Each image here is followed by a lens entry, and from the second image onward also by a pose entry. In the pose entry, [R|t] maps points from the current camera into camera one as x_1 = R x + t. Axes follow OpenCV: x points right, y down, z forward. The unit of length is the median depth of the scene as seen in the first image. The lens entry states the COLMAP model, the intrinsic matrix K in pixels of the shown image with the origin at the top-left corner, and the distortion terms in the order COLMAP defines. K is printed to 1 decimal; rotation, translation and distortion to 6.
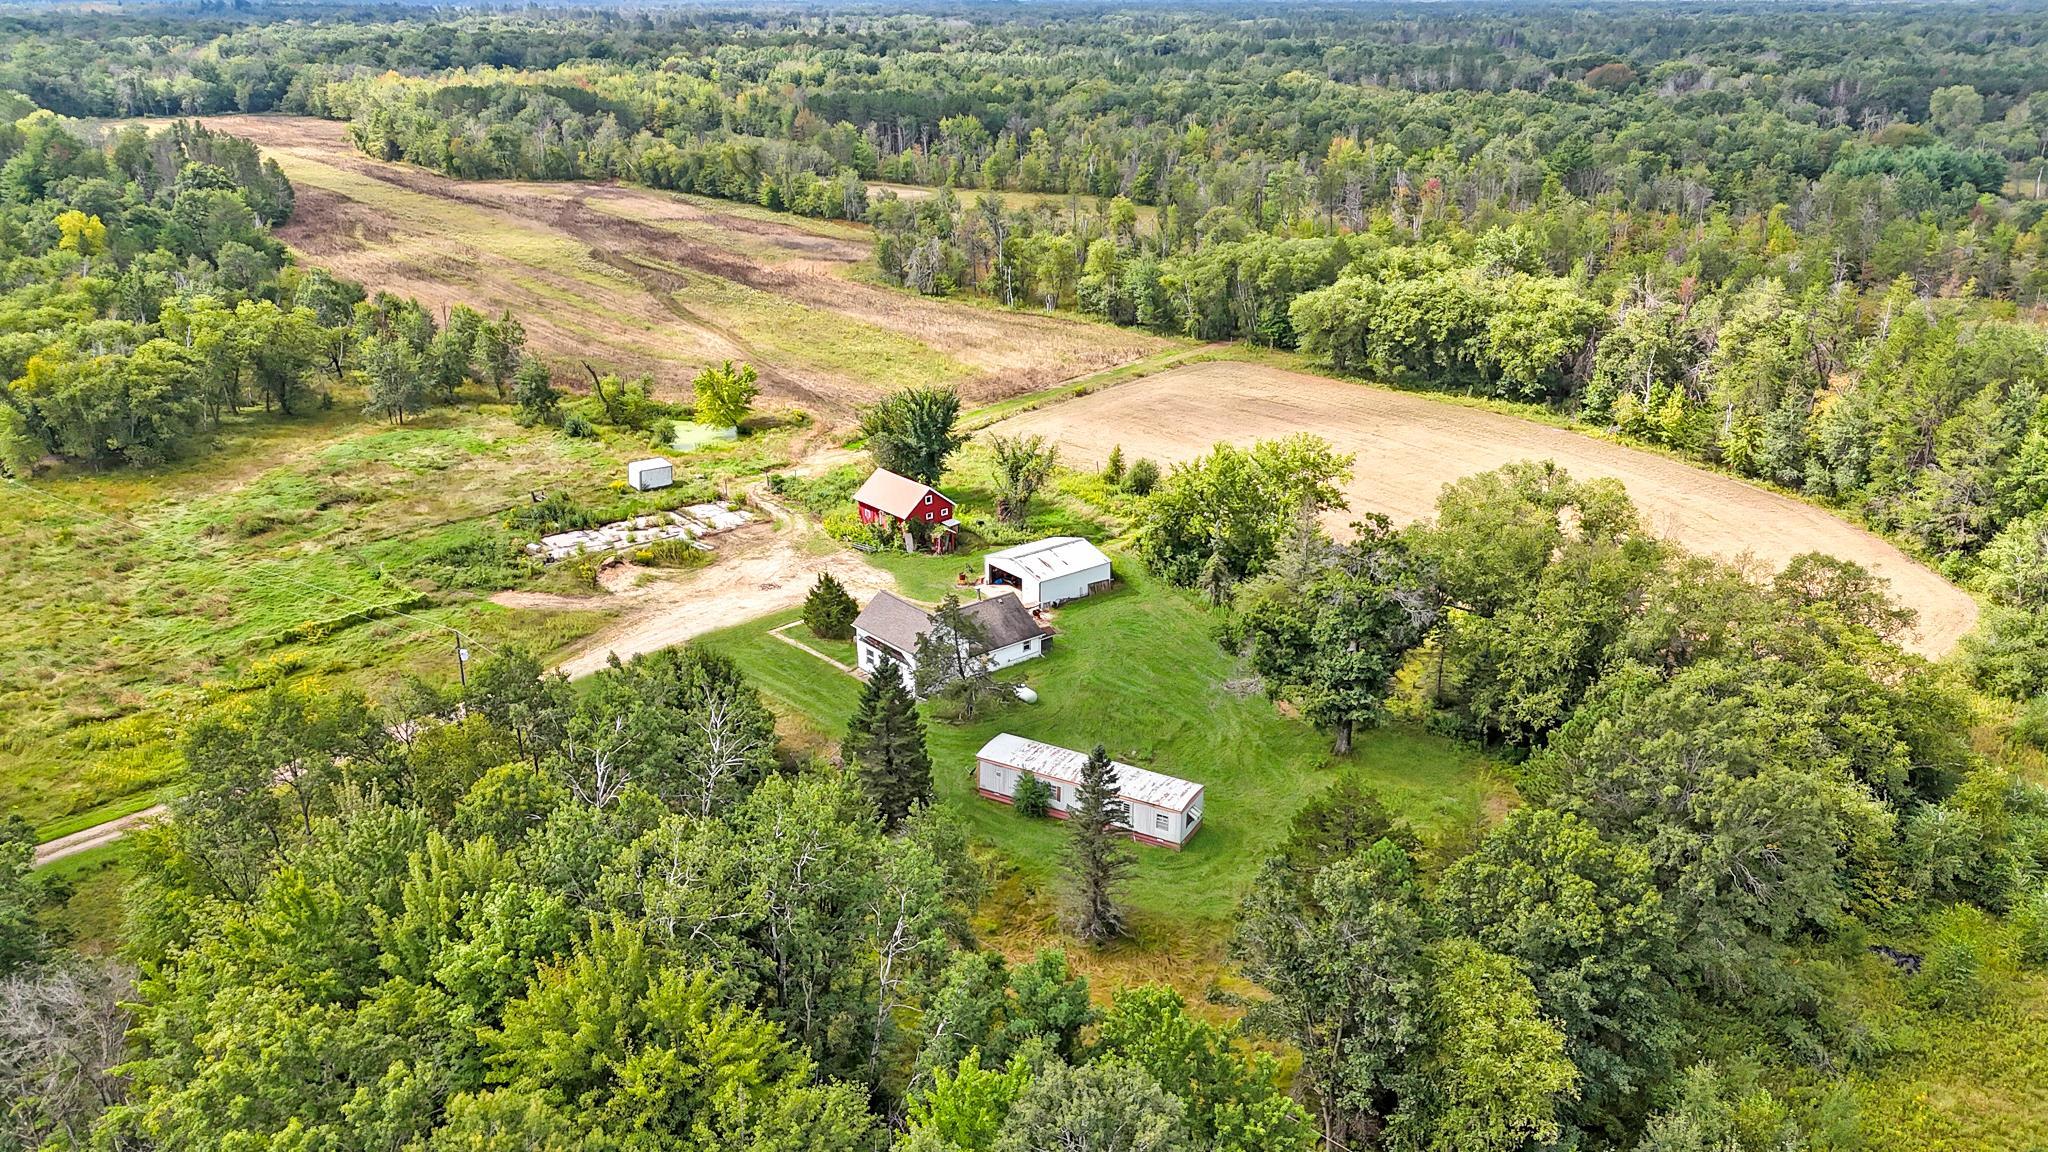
lens RADIAL K [[1484.6, 0, 1028.1], [0, 1484.6, 574.4], [0, 0, 1]] dist [0.058057, -0.034458]
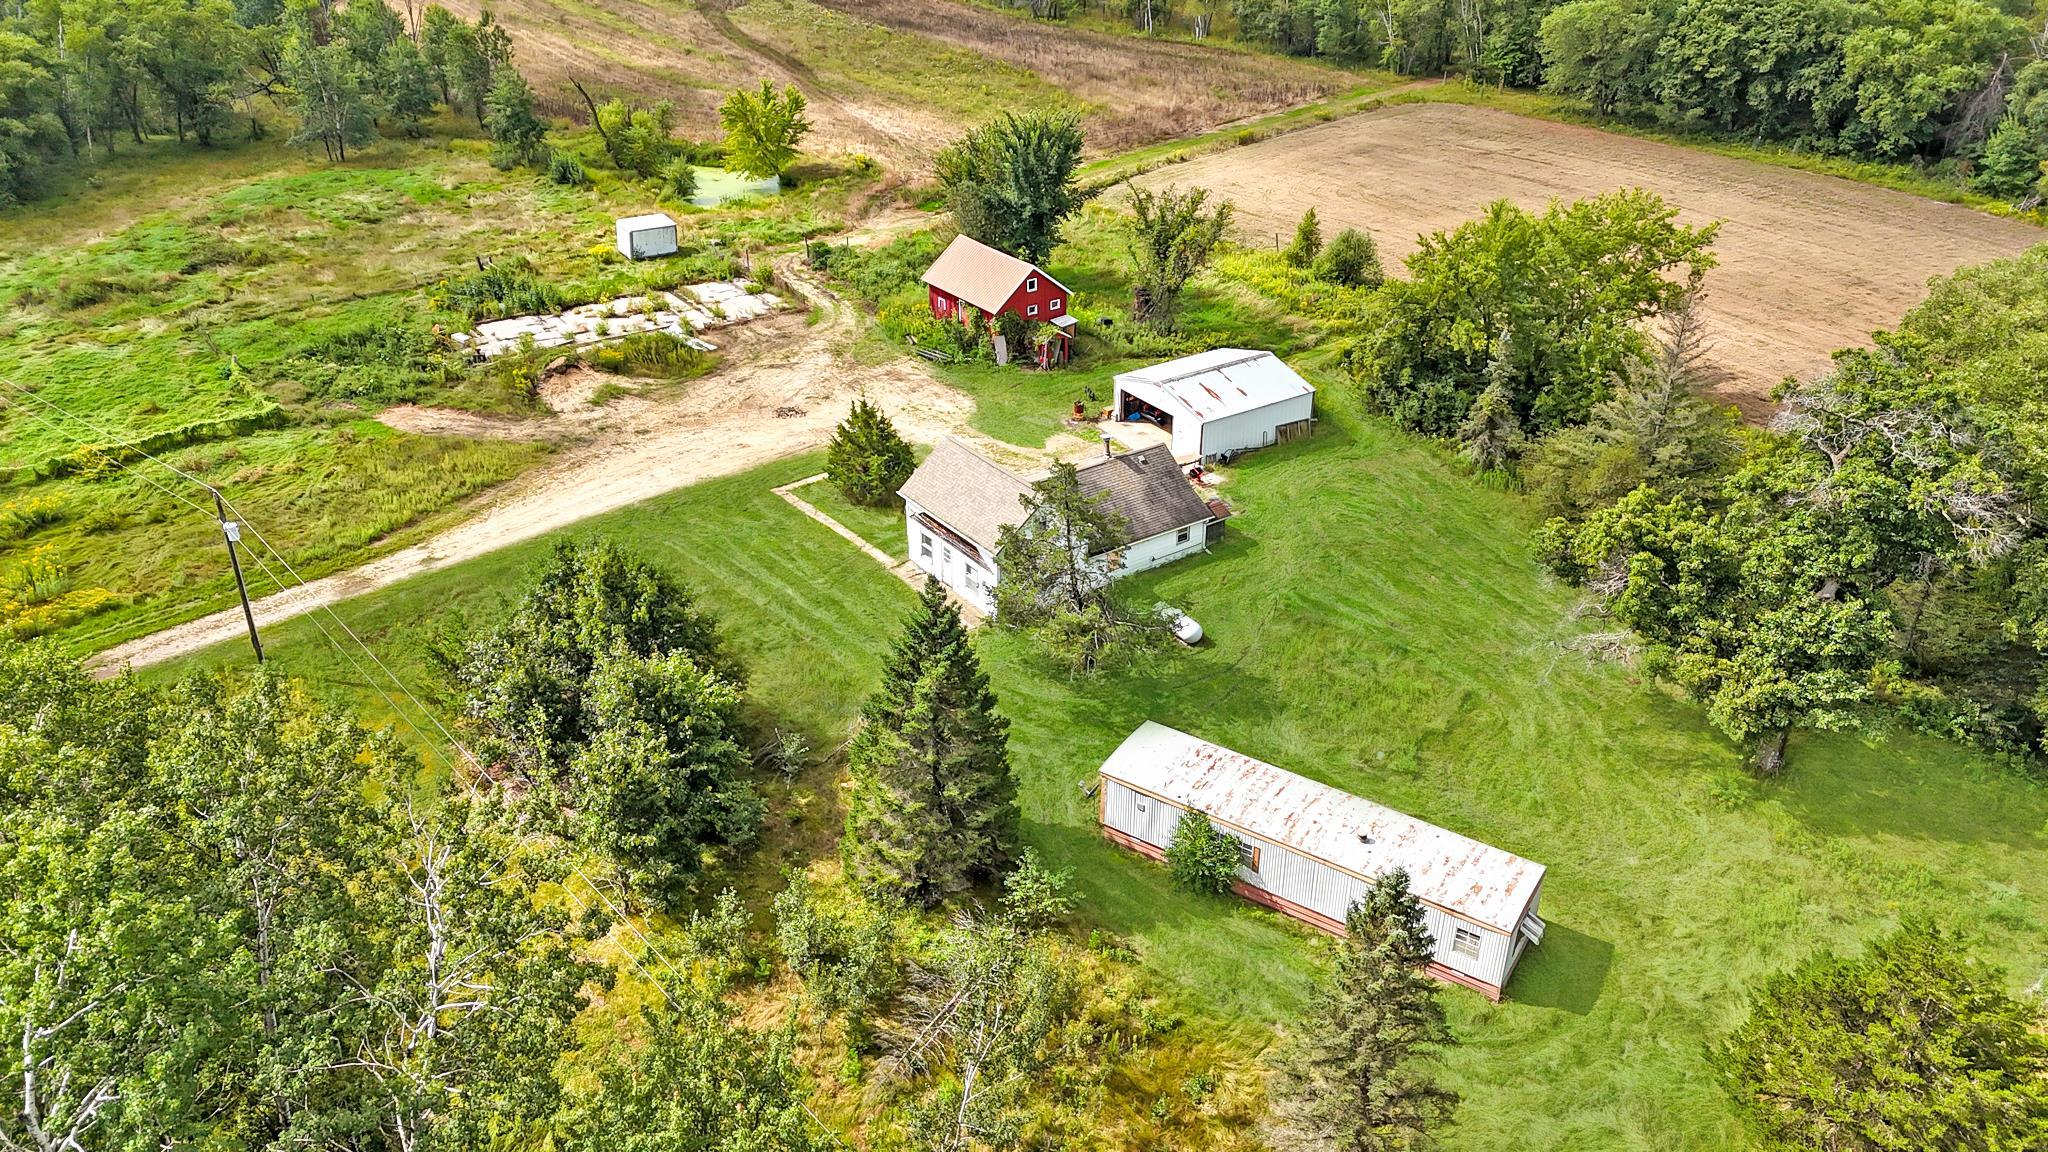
lens RADIAL K [[1484.6, 0, 1020.5], [0, 1484.6, 582.3], [0, 0, 1]] dist [0.058057, -0.034458]
pose [[0.996601, 0.040883, -0.071515, -0.018566], [-0.029943, 0.988556, 0.147850, -0.016314], [0.076741, -0.145206, 0.986421, 0.313072]]
